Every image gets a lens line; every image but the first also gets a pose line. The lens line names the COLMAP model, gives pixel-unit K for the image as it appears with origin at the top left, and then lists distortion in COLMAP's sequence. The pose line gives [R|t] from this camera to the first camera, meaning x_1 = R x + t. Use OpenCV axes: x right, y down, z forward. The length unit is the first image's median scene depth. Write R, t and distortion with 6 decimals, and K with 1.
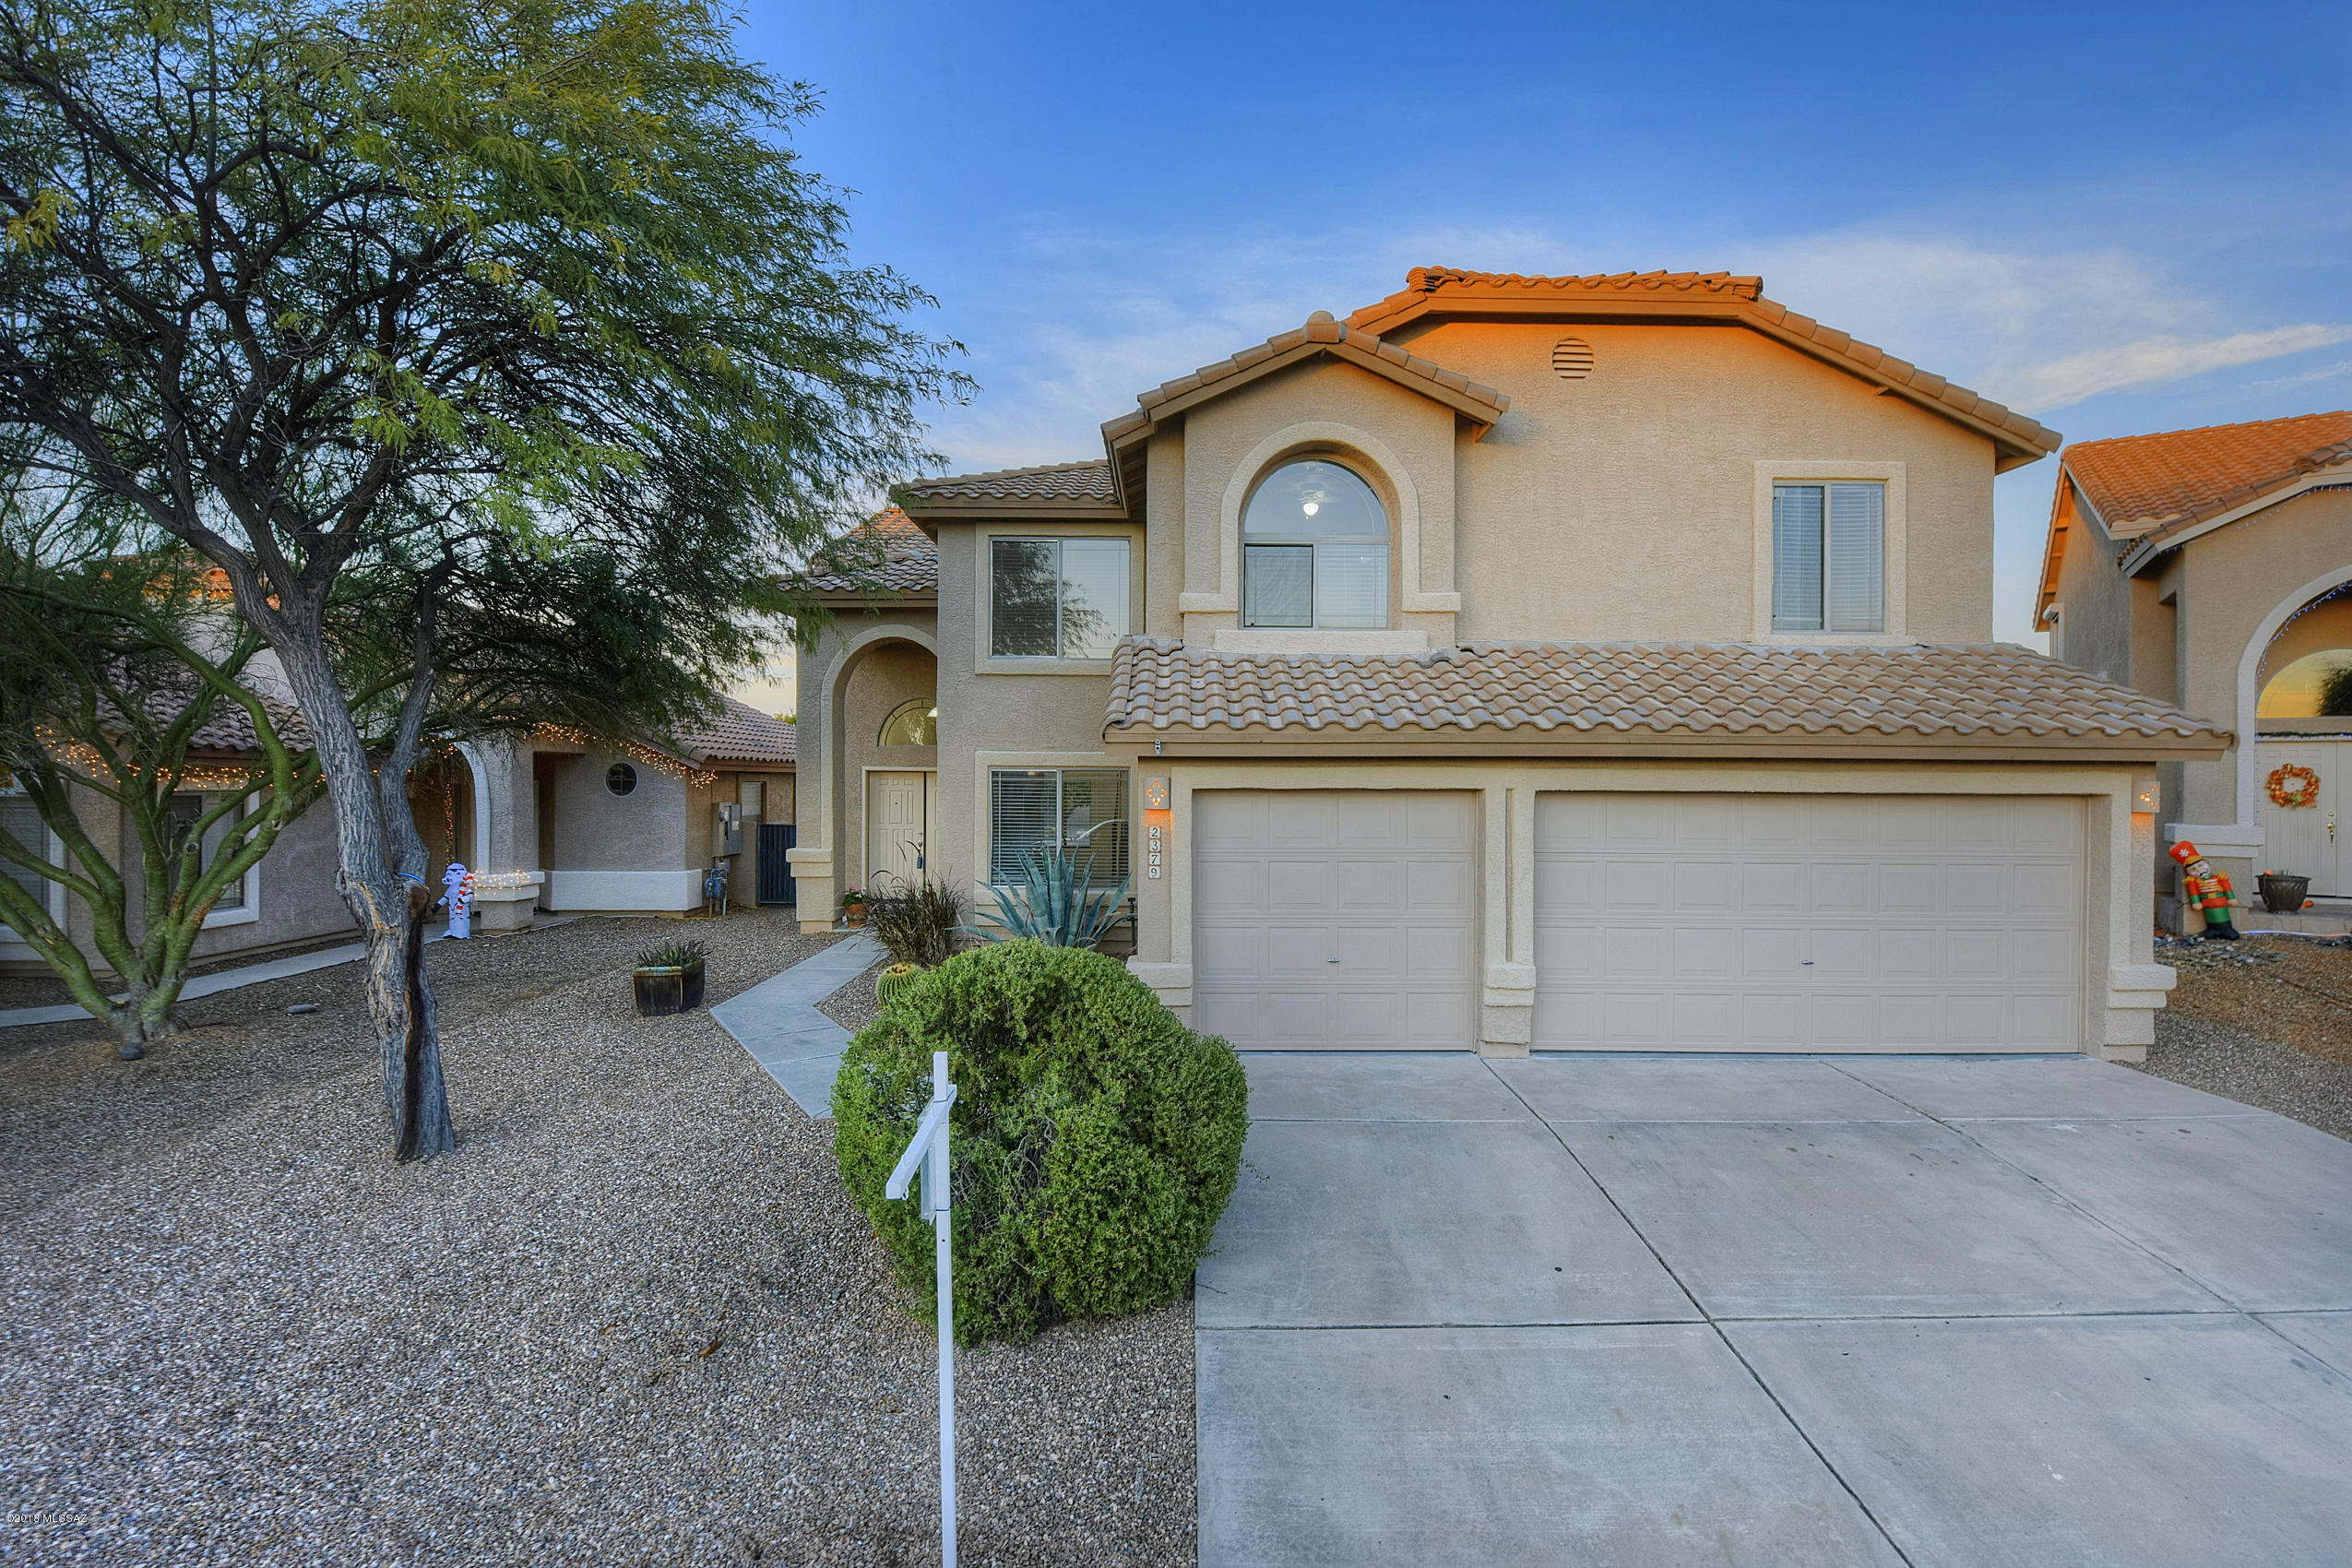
lens RADIAL K [[1073.4, 0, 1181.4], [0, 1073.4, 782.0], [0, 0, 1]] dist [-0.005087, -0.003420]
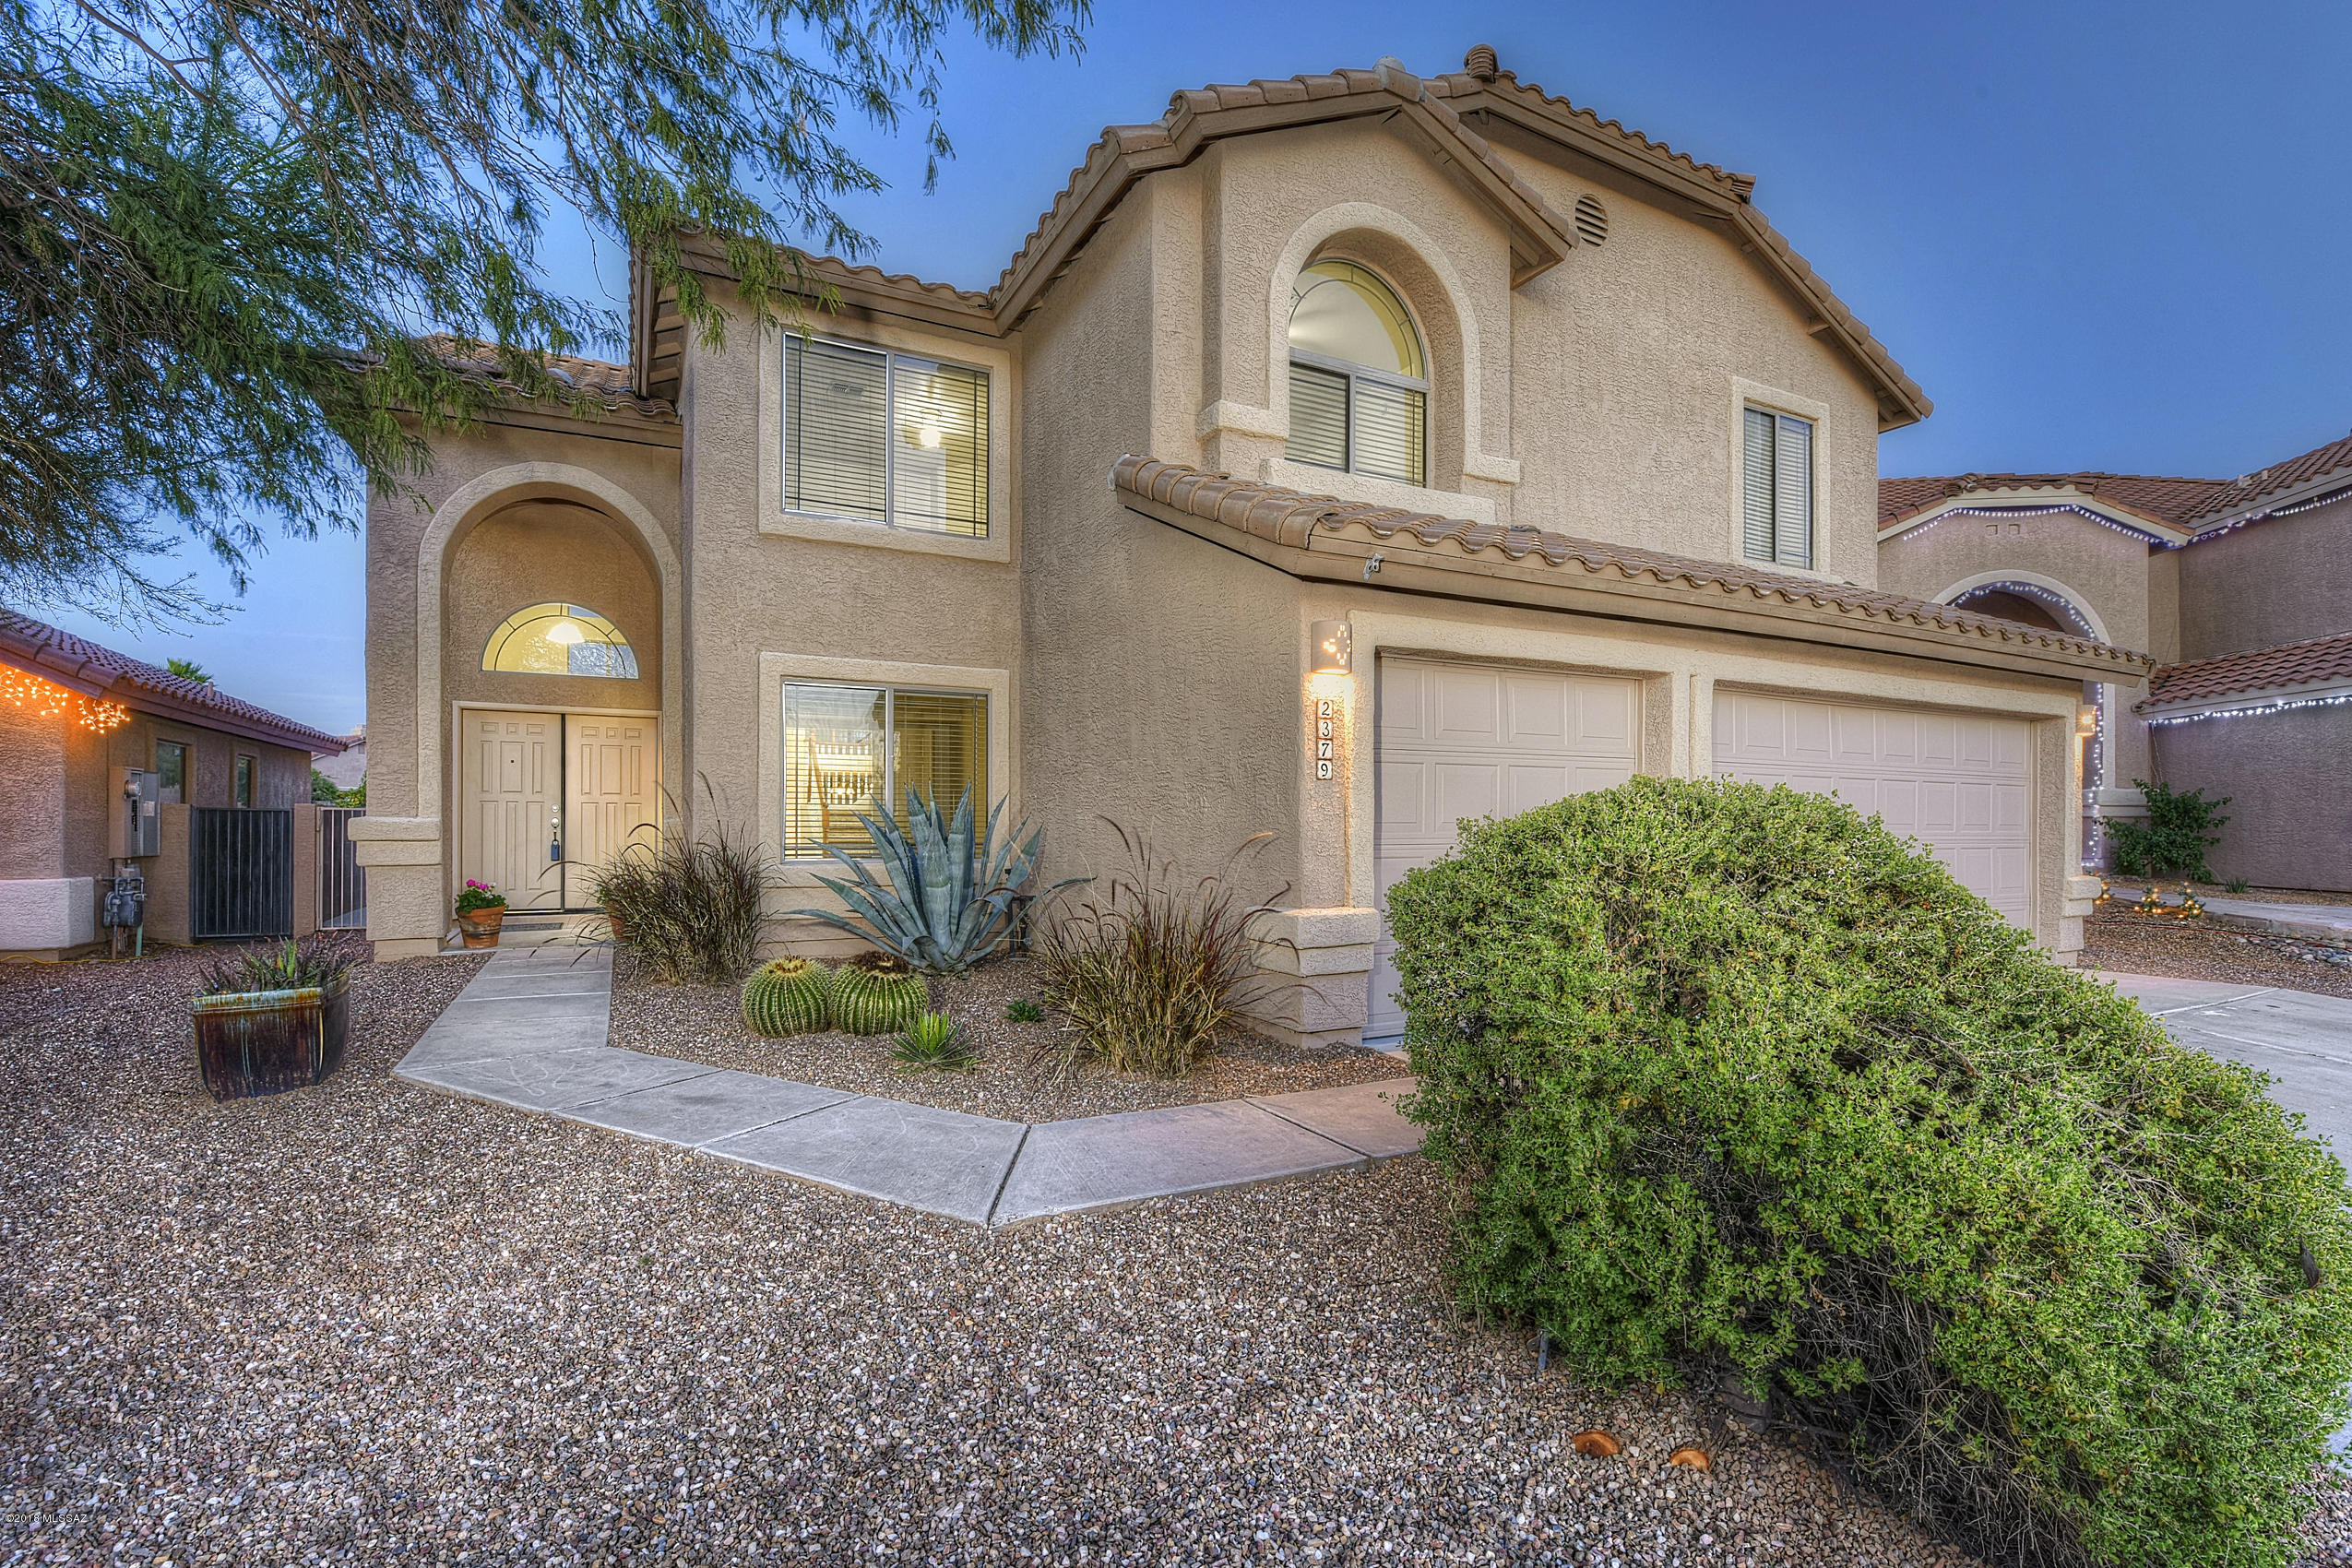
lens RADIAL K [[1073.4, 0, 1192.1], [0, 1073.4, 833.0], [0, 0, 1]] dist [-0.005087, -0.003420]
pose [[0.885596, -0.005832, 0.464419, -0.331366], [0.002466, 0.999966, 0.007855, 0.096602], [-0.464449, -0.005811, 0.885581, 0.378390]]
